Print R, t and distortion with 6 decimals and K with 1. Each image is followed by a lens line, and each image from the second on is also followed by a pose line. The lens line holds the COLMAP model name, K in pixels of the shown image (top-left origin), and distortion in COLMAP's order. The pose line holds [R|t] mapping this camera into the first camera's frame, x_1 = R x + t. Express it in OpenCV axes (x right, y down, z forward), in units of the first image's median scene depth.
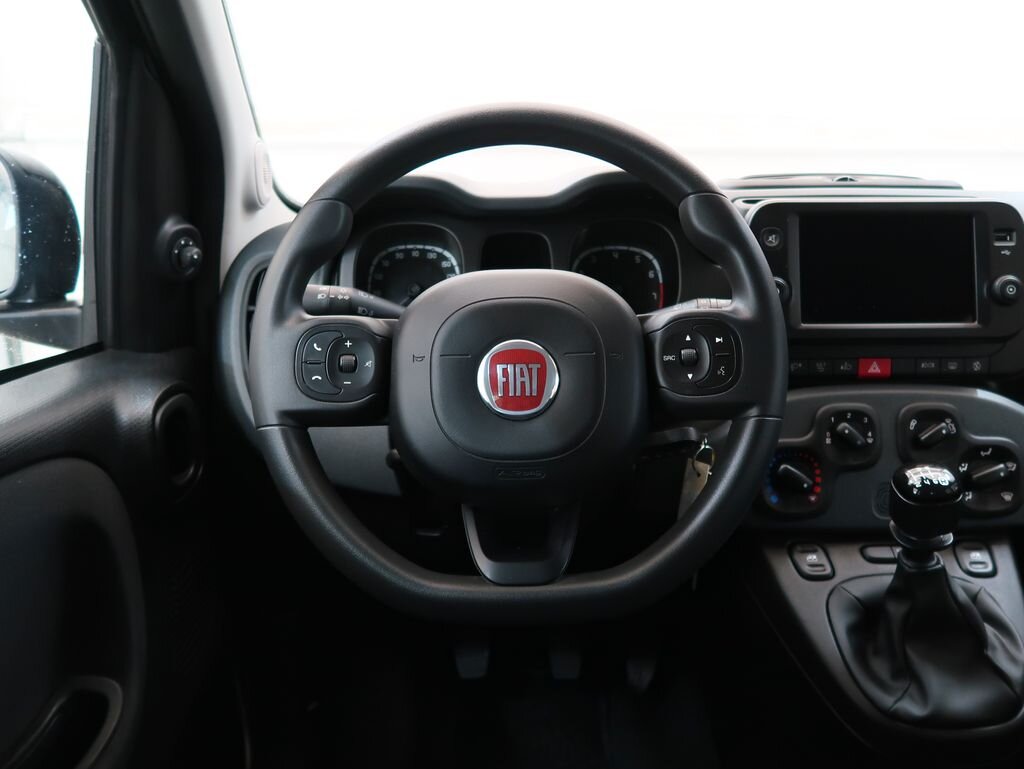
lens RADIAL K [[864.1, 0, 527.0], [0, 864.1, 392.2], [0, 0, 1]] dist [-0.018382, -0.000573]
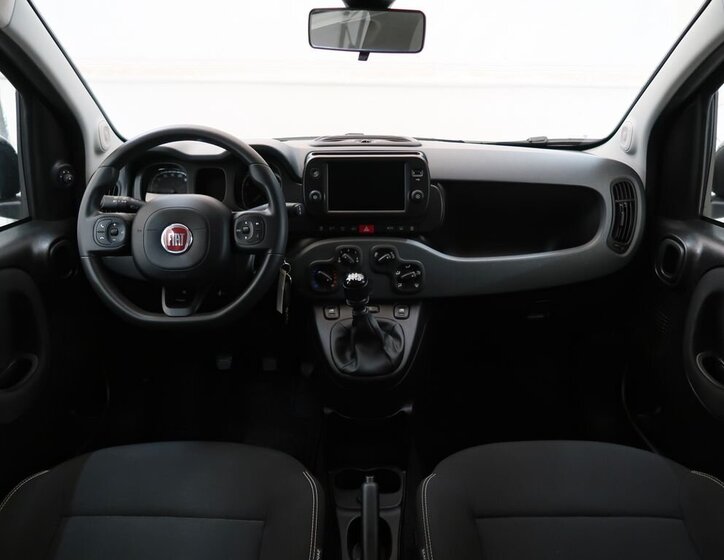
lens RADIAL K [[569.9, 0, 364.5], [0, 569.9, 282.4], [0, 0, 1]] dist [-0.024986, 0.006223]
pose [[0.999972, 0.004875, -0.005616, 0.427764], [-0.004217, 0.993721, 0.111810, -0.059771], [0.006126, -0.111784, 0.993714, -0.541245]]
